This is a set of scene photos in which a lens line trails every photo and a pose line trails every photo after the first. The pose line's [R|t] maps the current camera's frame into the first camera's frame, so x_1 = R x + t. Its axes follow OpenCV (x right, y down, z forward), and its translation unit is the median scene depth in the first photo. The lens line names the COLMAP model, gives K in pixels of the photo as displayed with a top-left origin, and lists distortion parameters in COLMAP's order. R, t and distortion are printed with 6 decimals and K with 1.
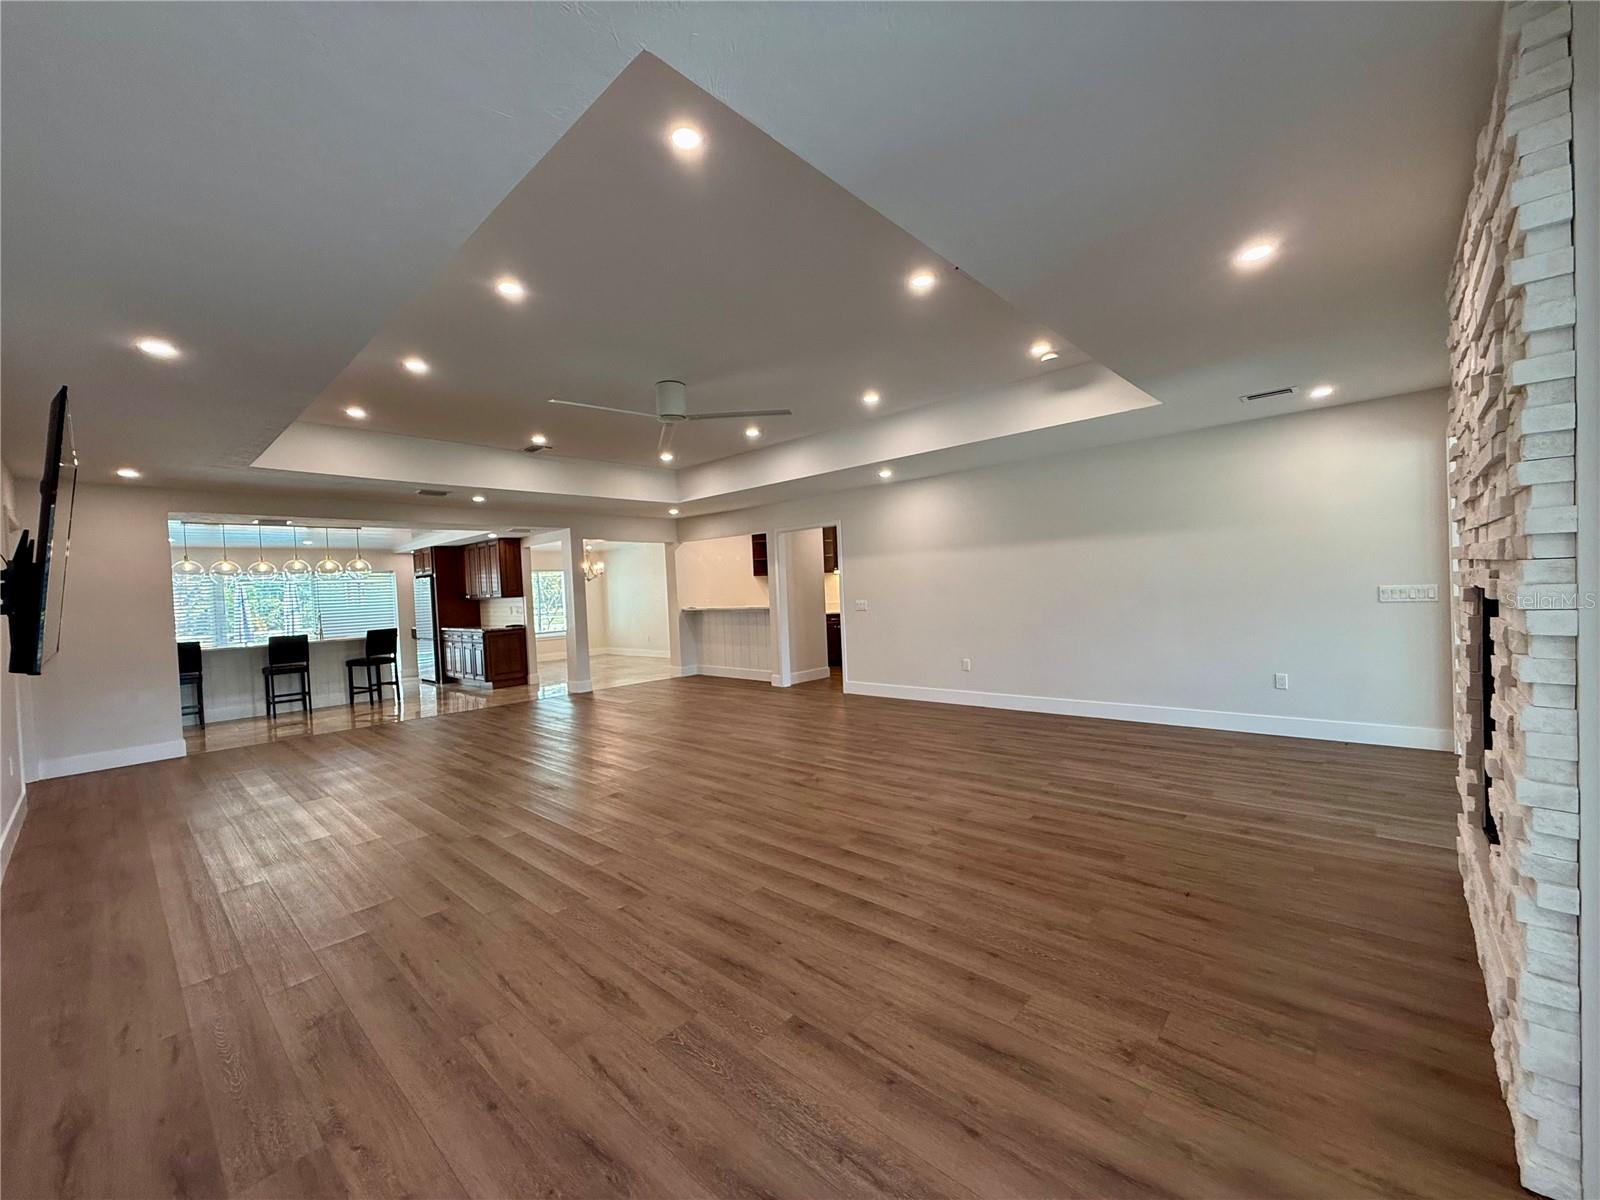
lens RADIAL K [[641.0, 0, 794.7], [0, 641.0, 602.1], [0, 0, 1]] dist [-0.003539, 0.000722]
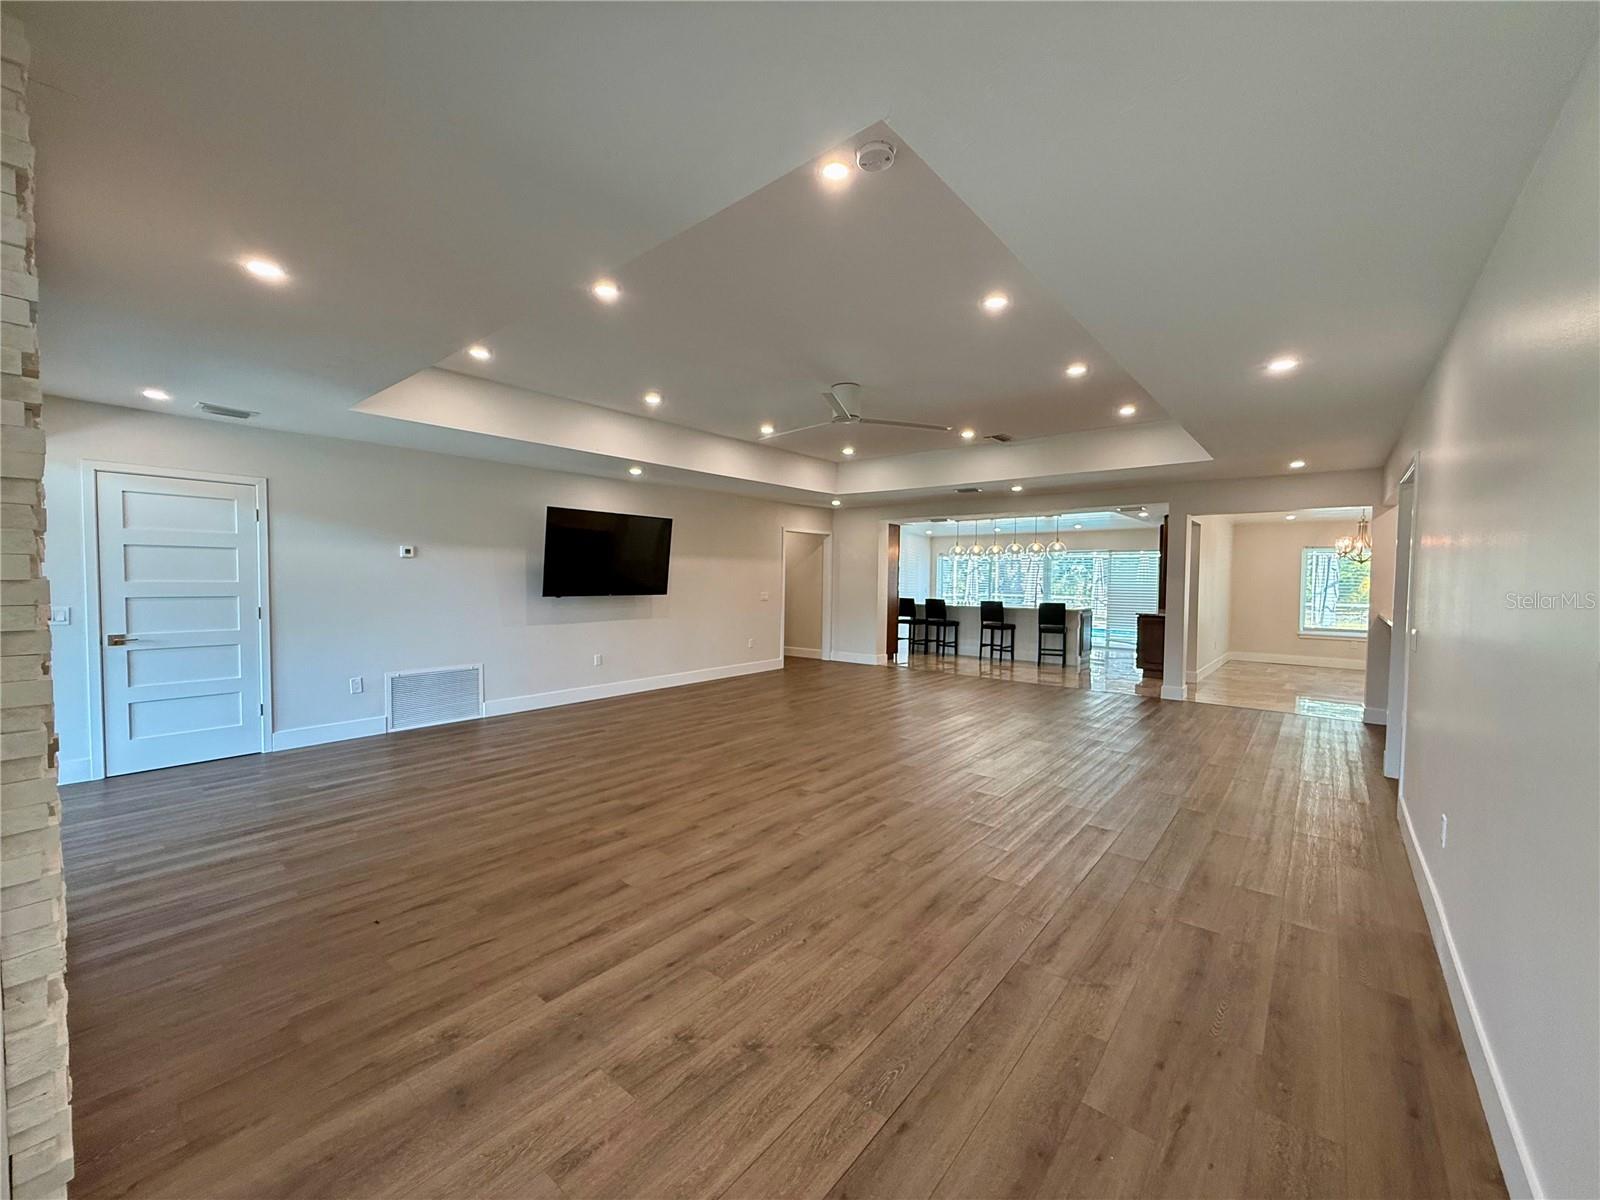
lens RADIAL K [[641.0, 0, 794.0], [0, 641.0, 598.5], [0, 0, 1]] dist [-0.003539, 0.000722]
pose [[0.037427, 0.080264, -0.996071, 0.917686], [-0.032888, 0.996328, 0.079049, -0.076680], [0.998758, 0.029801, 0.039929, 0.924508]]
